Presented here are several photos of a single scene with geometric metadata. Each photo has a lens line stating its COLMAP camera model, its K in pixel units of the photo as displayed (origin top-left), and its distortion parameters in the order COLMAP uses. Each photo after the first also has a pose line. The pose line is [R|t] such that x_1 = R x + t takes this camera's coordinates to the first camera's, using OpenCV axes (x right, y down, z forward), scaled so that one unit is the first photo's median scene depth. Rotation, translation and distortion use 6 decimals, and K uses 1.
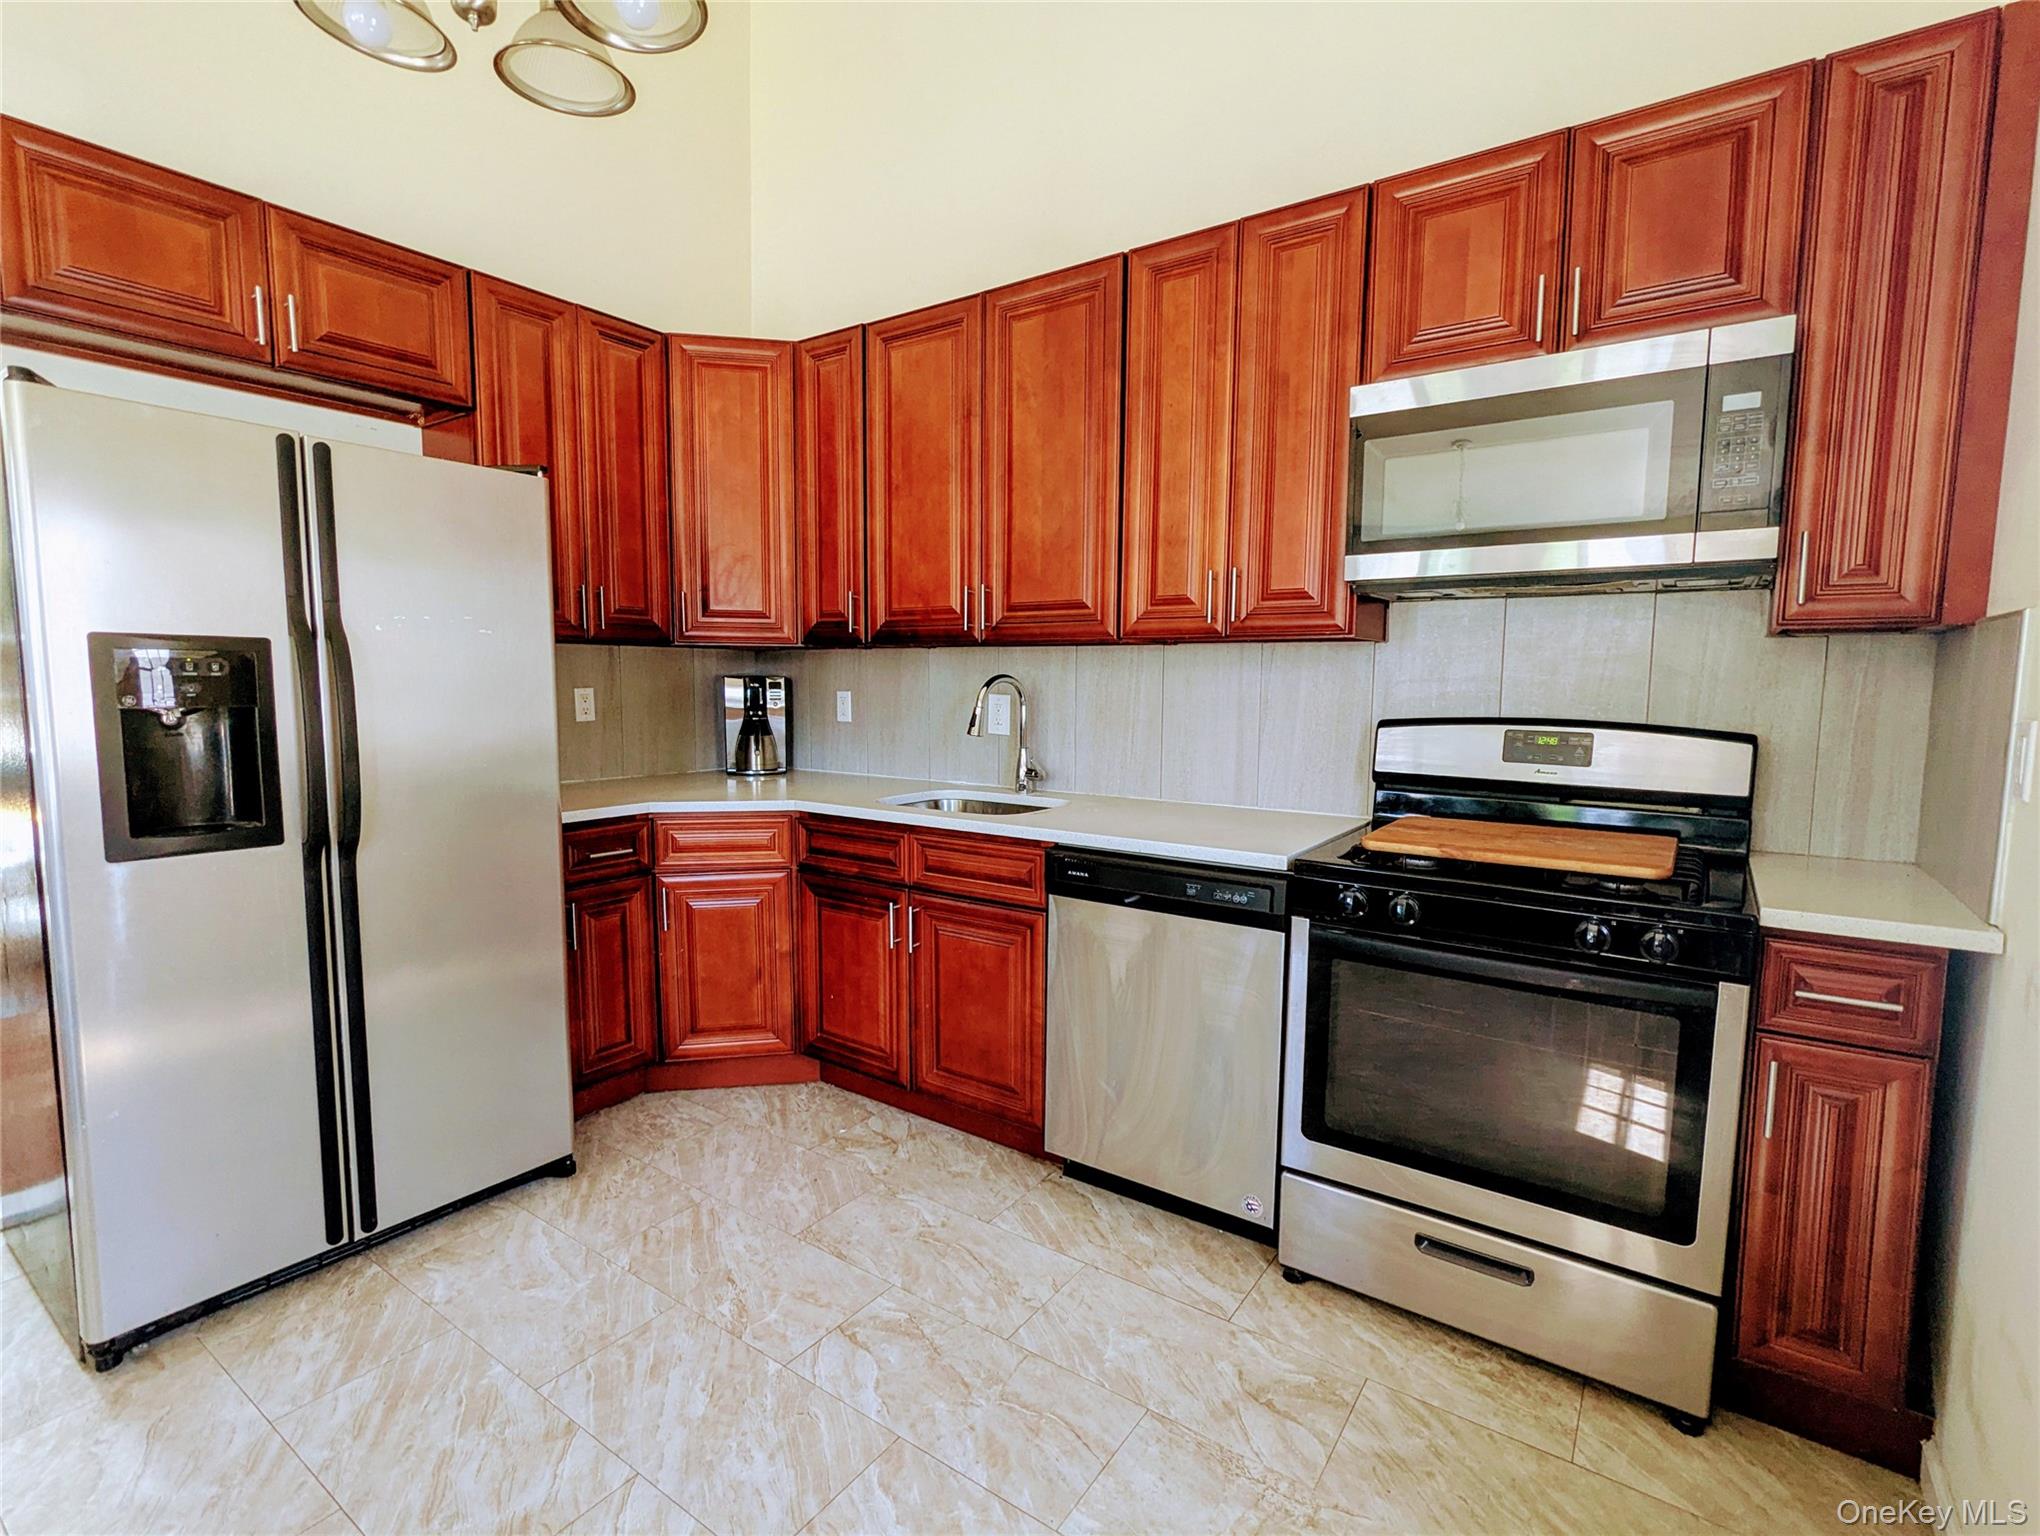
lens RADIAL K [[968.3, 0, 1016.6], [0, 968.3, 785.5], [0, 0, 1]] dist [-0.003741, -0.001161]
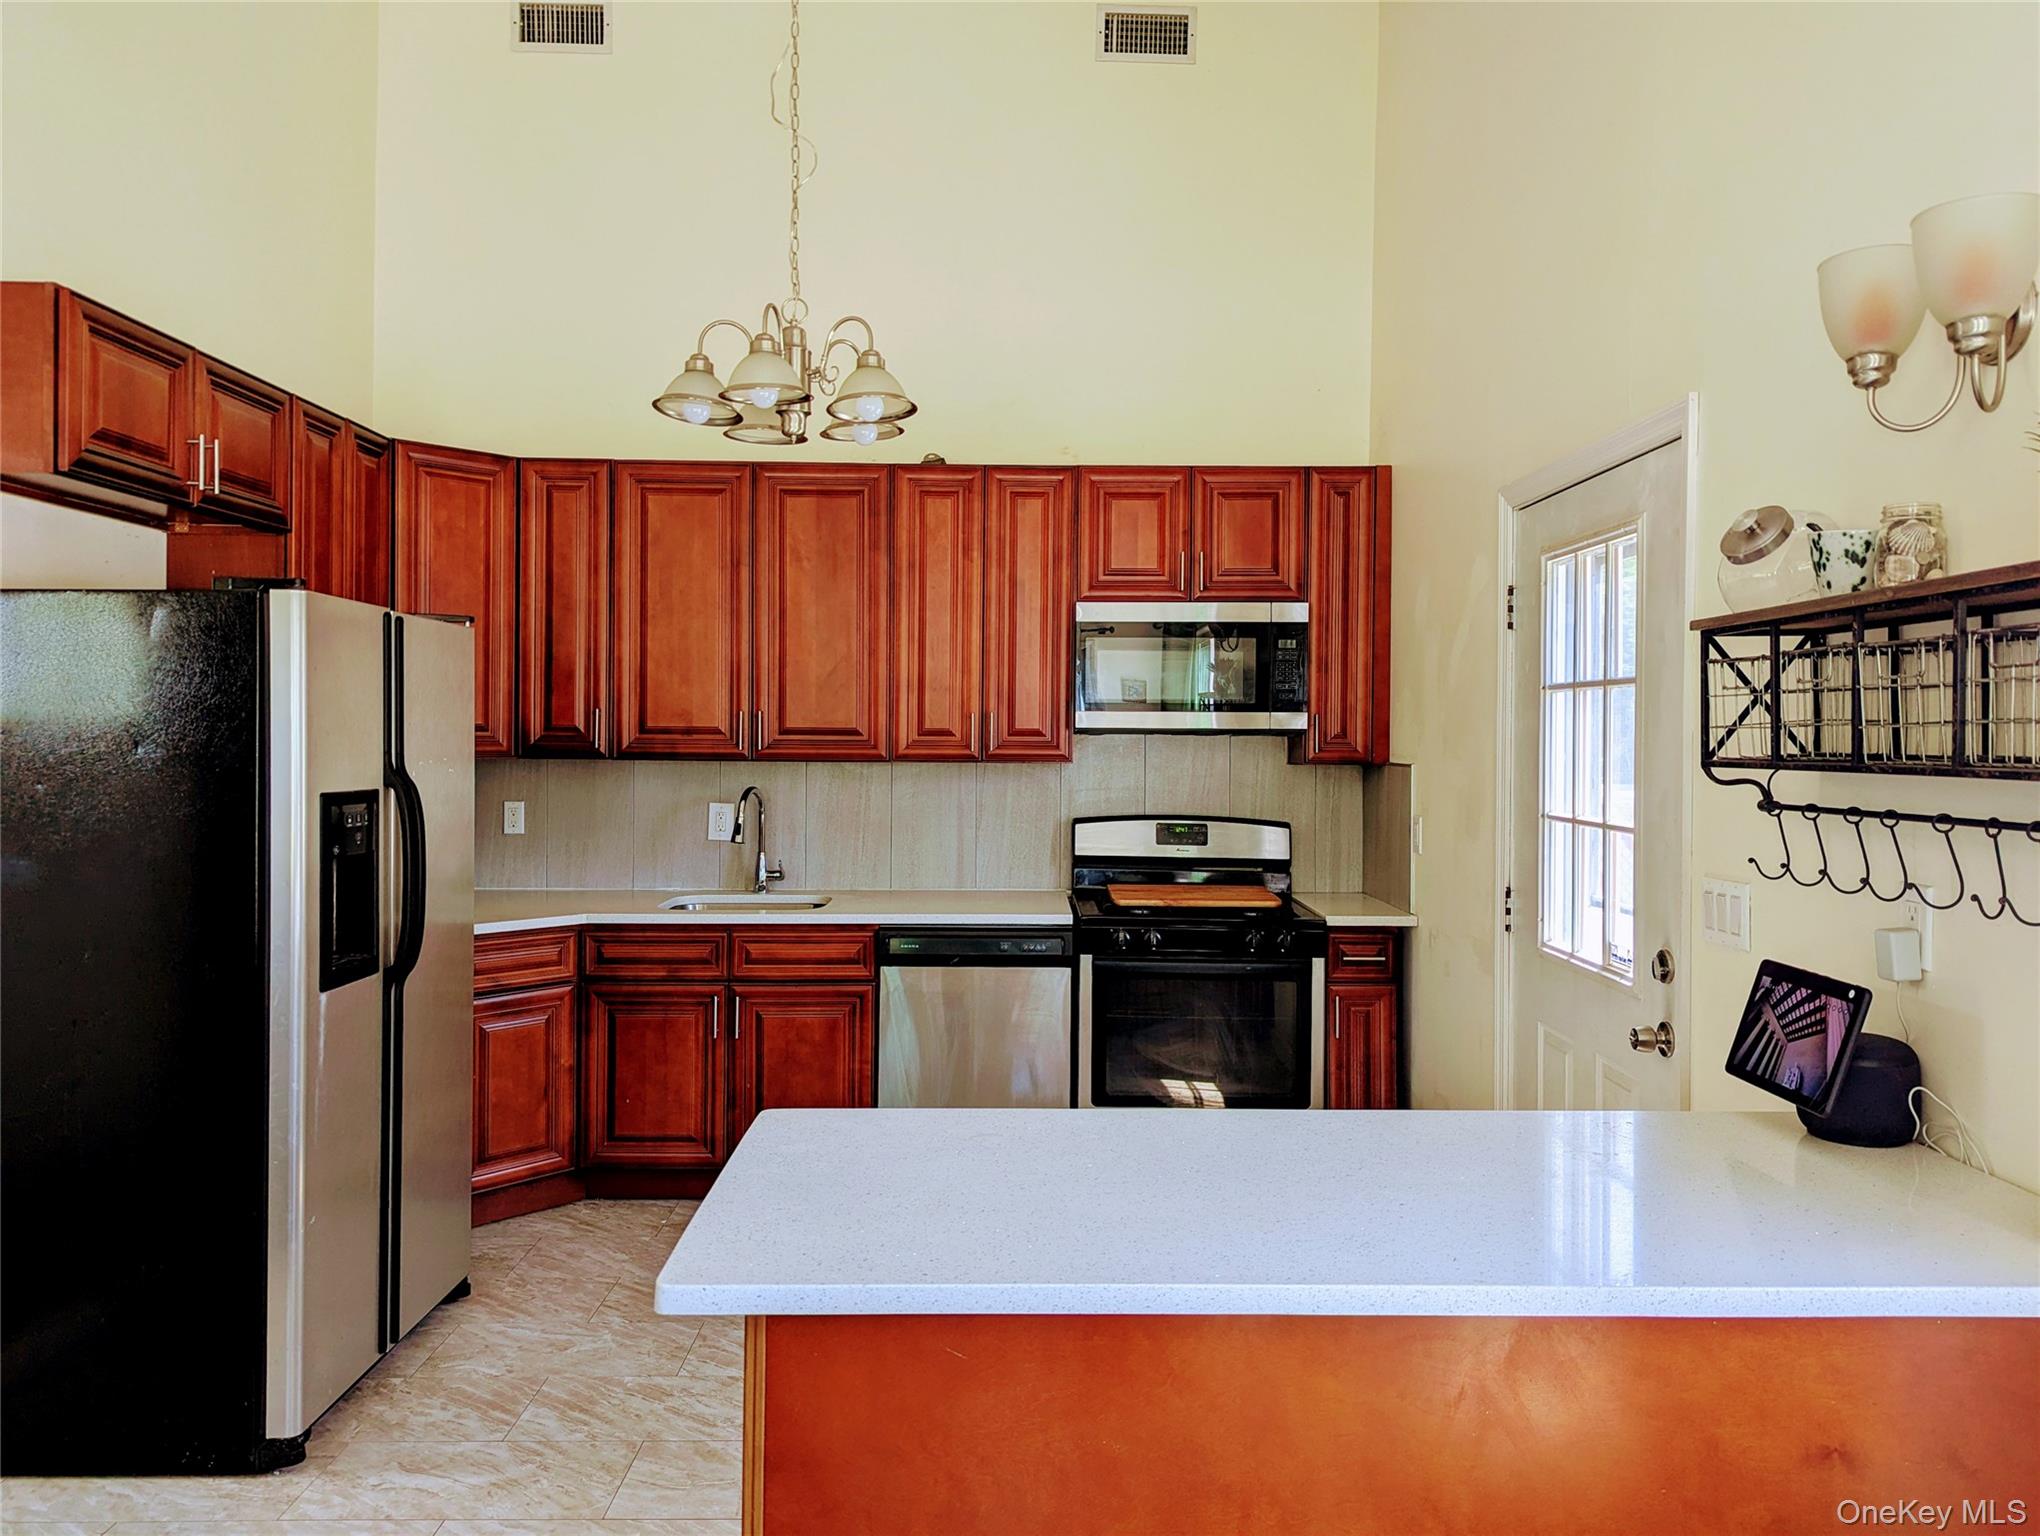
lens RADIAL K [[1483.3, 0, 1019.6], [0, 1483.3, 752.9], [0, 0, 1]] dist [0.044901, -0.007440]
pose [[0.809042, -0.009471, 0.587675, -0.894784], [0.063297, 0.995459, -0.071097, -0.014749], [-0.584333, 0.094719, 0.805968, -0.649265]]
